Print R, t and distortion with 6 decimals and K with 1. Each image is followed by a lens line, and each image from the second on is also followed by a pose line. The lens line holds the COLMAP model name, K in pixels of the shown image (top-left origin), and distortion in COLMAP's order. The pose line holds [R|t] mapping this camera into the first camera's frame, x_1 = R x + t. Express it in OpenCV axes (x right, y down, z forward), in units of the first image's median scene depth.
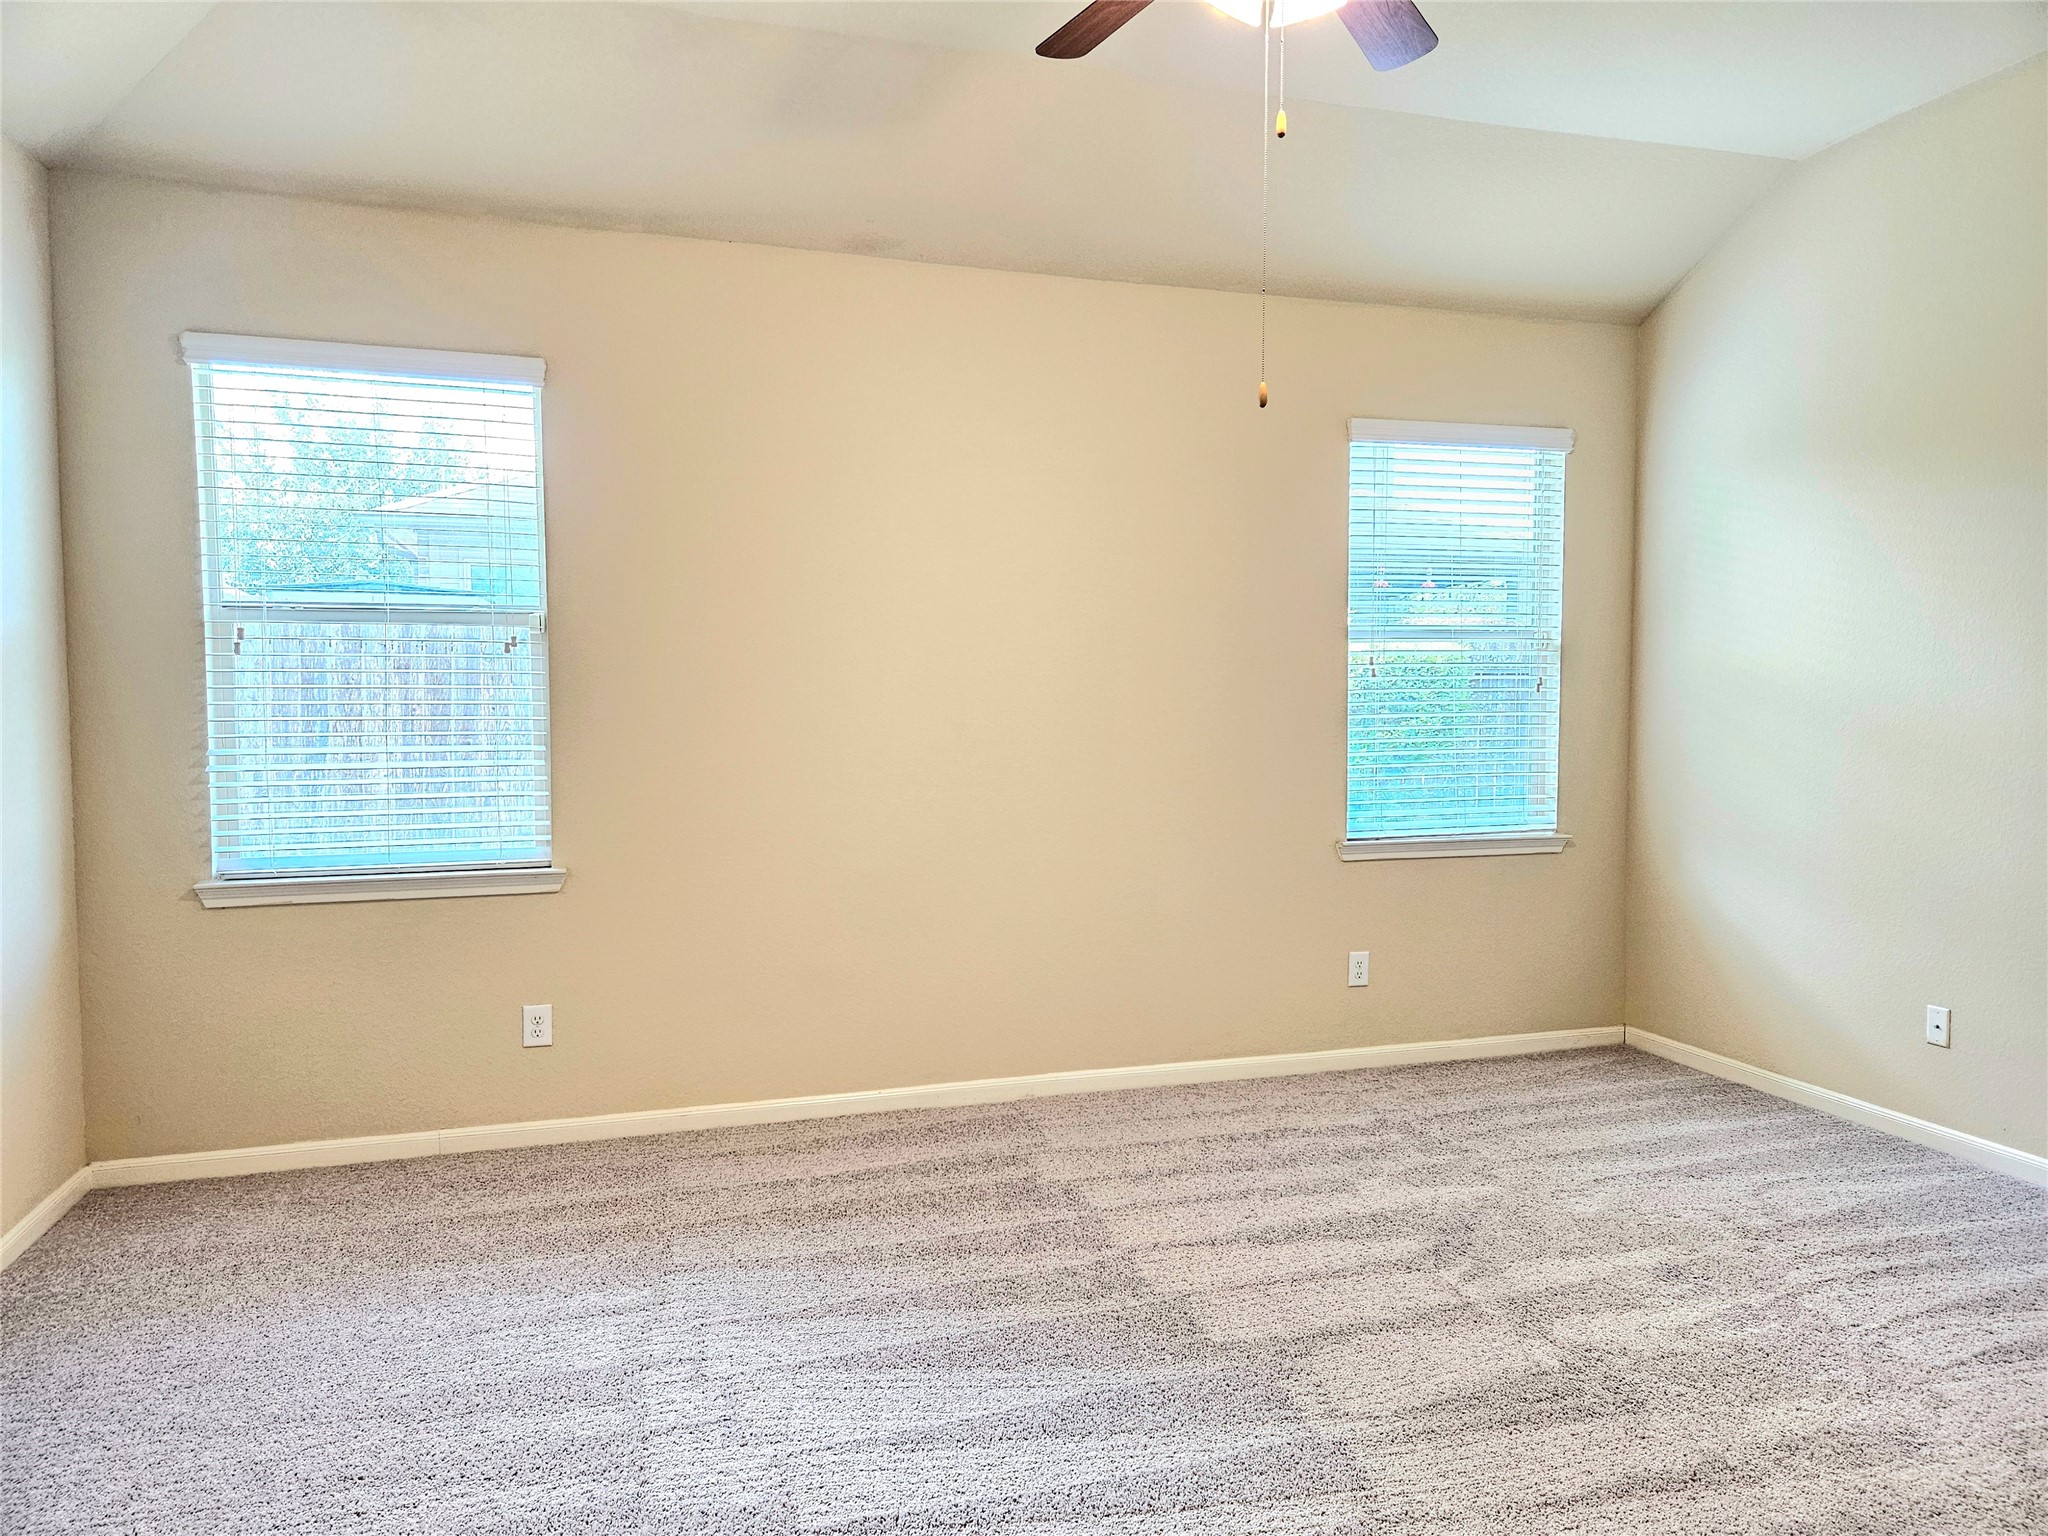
lens RADIAL K [[1392.1, 0, 1023.3], [0, 1392.1, 746.6], [0, 0, 1]] dist [0.061053, -0.058275]
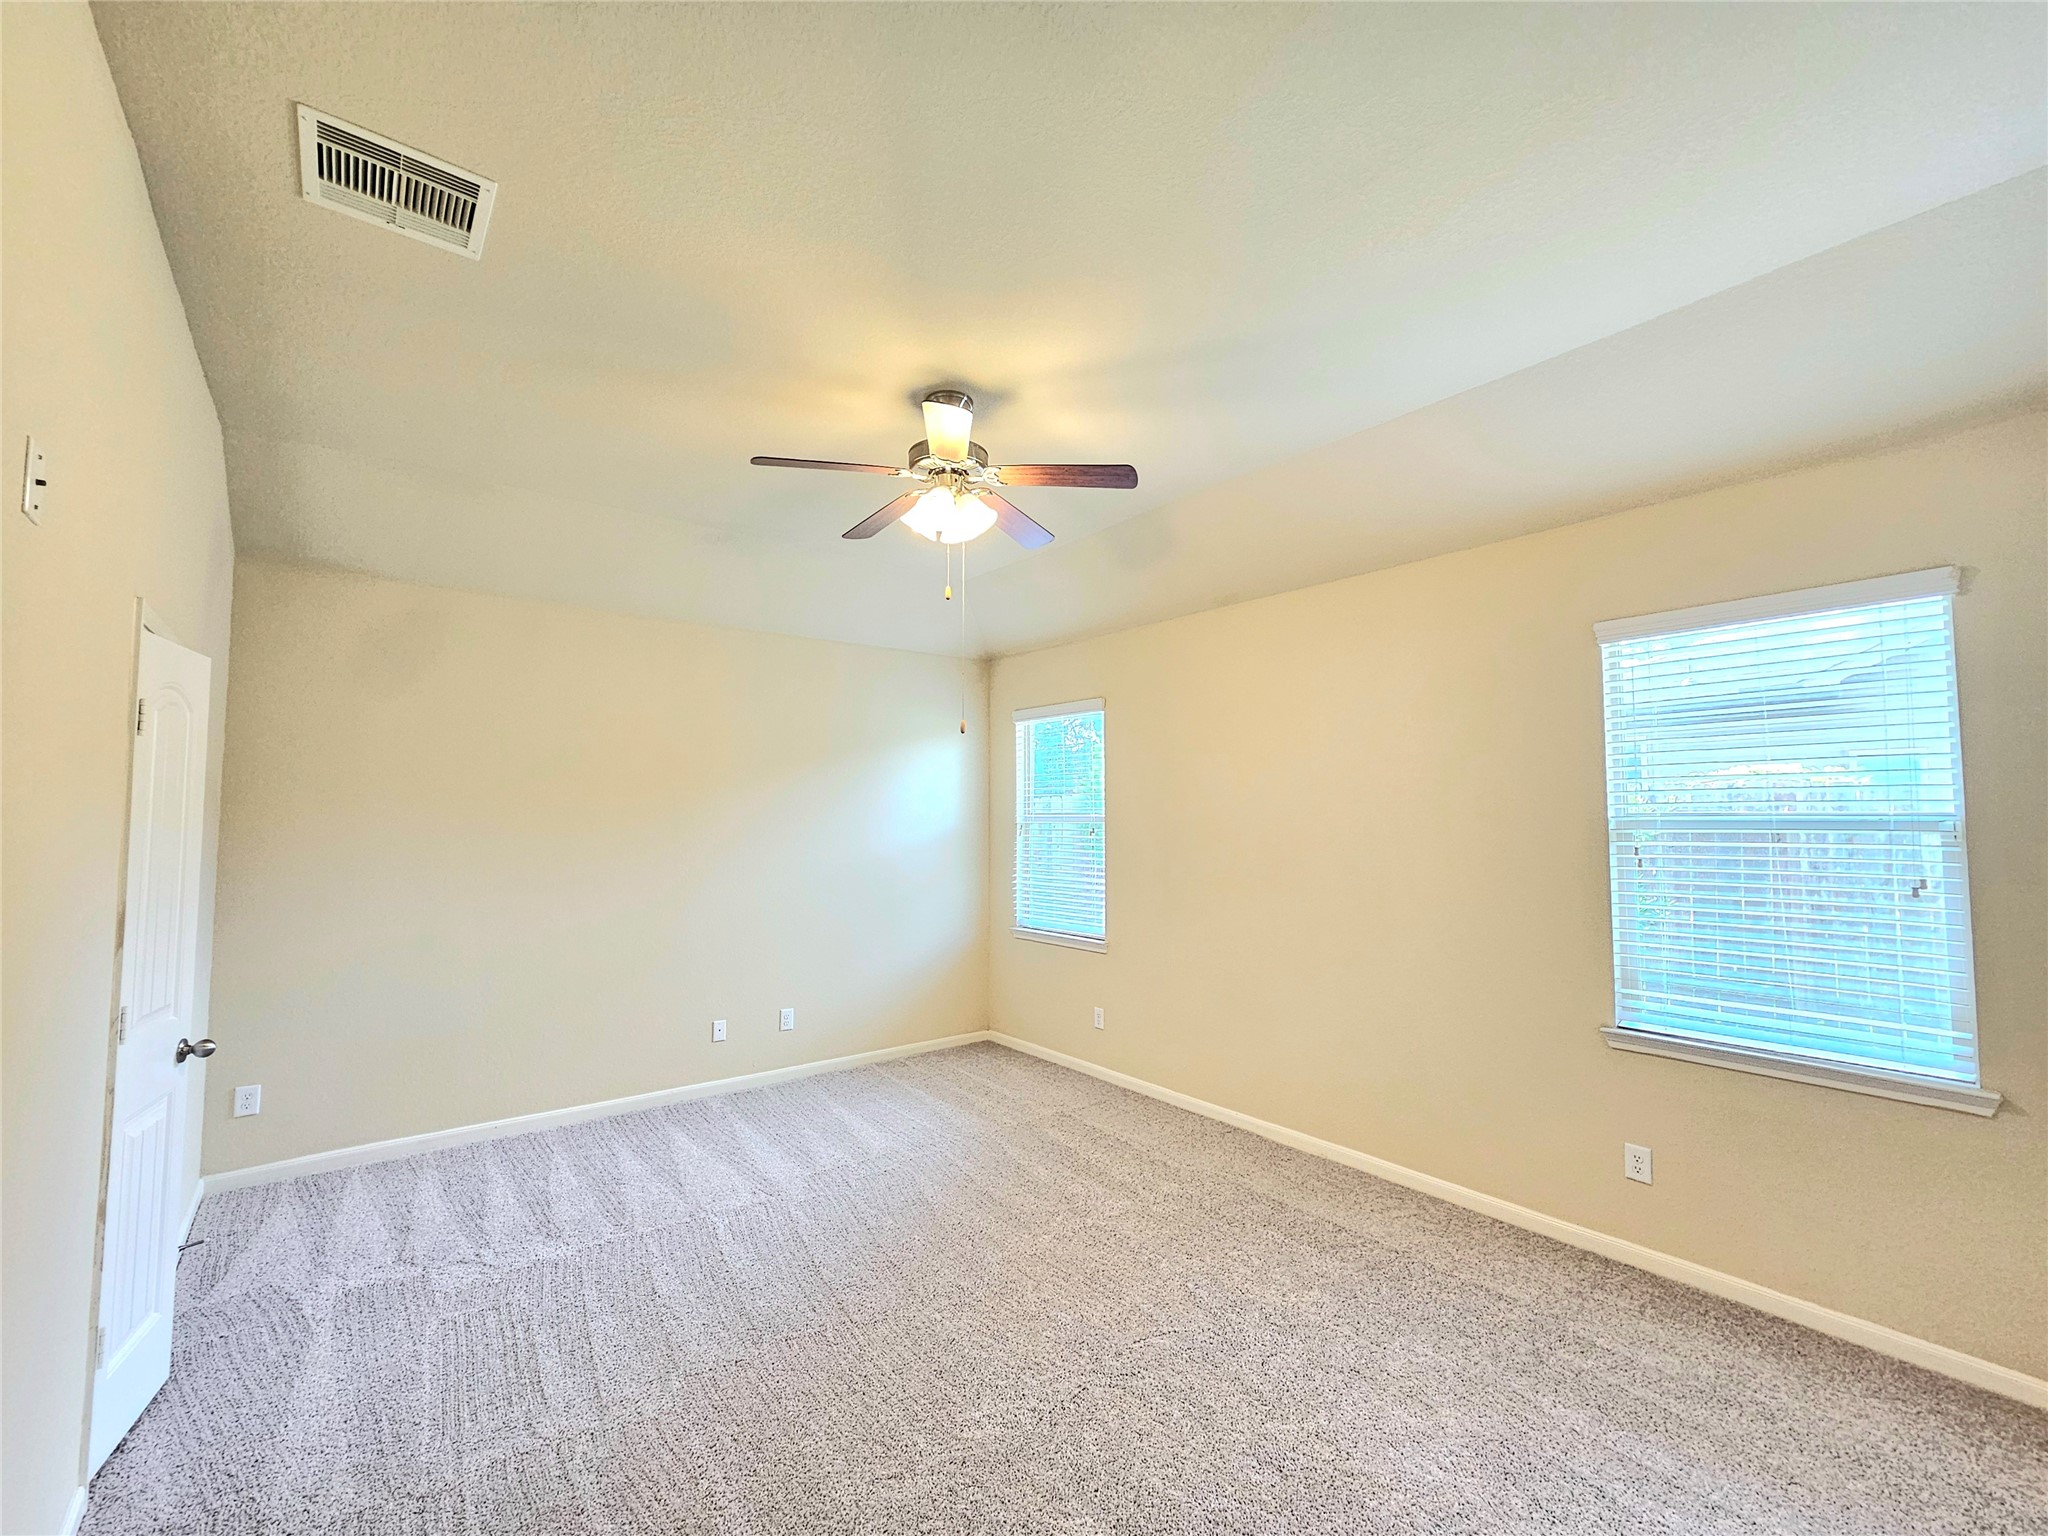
lens RADIAL K [[901.6, 0, 1066.6], [0, 901.6, 798.4], [0, 0, 1]] dist [-0.000050, -0.000133]
pose [[0.345738, -0.025765, -0.937977, 0.771513], [-0.058856, 0.997059, -0.049083, -0.047236], [0.936483, 0.072176, 0.343205, 0.420299]]
